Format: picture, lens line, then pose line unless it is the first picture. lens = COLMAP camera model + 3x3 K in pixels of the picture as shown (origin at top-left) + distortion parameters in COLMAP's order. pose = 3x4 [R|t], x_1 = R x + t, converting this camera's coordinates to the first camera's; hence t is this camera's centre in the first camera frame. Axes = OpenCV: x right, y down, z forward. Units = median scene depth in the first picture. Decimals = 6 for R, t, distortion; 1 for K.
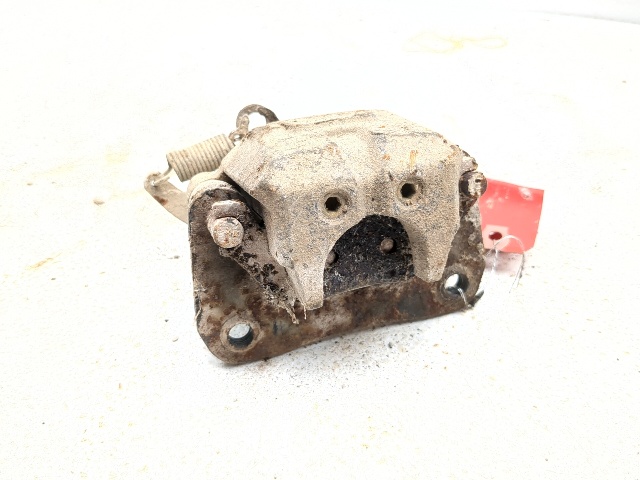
lens RADIAL K [[579.2, 0, 315.9], [0, 579.2, 238.1], [0, 0, 1]] dist [-0.040087, 0.000000]
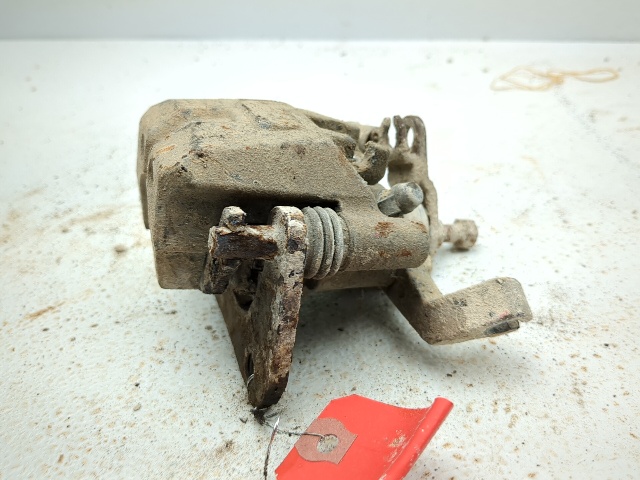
lens RADIAL K [[579.2, 0, 314.5], [0, 579.2, 238.4], [0, 0, 1]] dist [-0.040087, 0.000000]
pose [[0.970780, 0.012474, -0.239646, 0.225334], [-0.036318, 0.994782, -0.095341, -0.004313], [0.237206, 0.101258, 0.966168, 0.217613]]
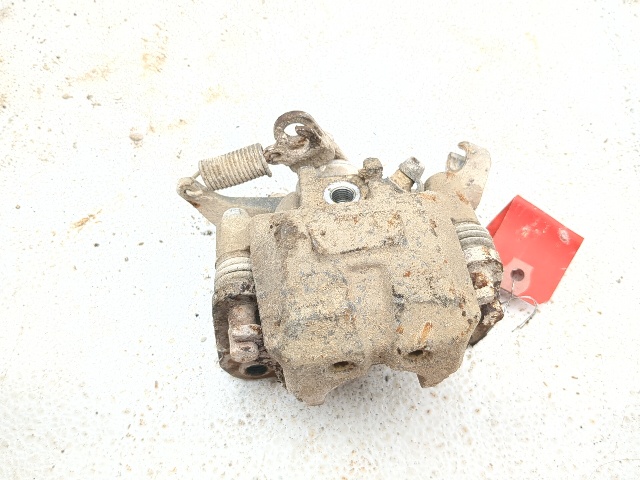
lens RADIAL K [[579.2, 0, 317.4], [0, 579.2, 222.2], [0, 0, 1]] dist [-0.040087, 0.000000]
pose [[0.986315, 0.158594, -0.045060, -0.004951], [-0.113476, 0.851275, 0.512302, -0.669975], [0.119607, -0.500178, 0.857622, 0.165598]]
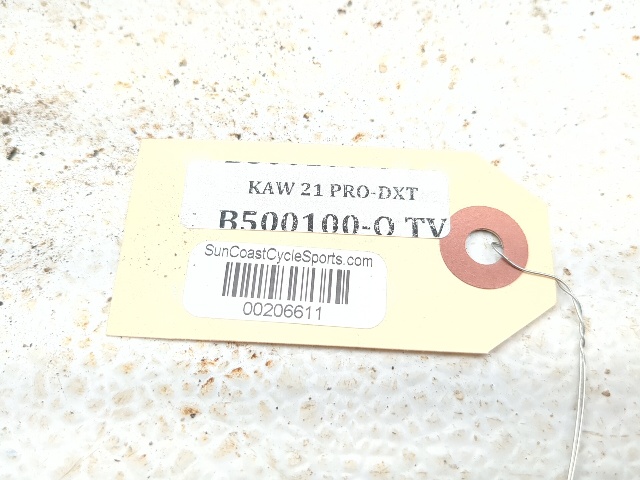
lens RADIAL K [[579.2, 0, 321.4], [0, 579.2, 235.4], [0, 0, 1]] dist [-0.040087, 0.000000]
pose [[0.994654, -0.090296, 0.050108, 0.154514], [0.051590, 0.854826, 0.516345, 0.016544], [-0.089457, -0.510999, 0.854914, 0.596025]]
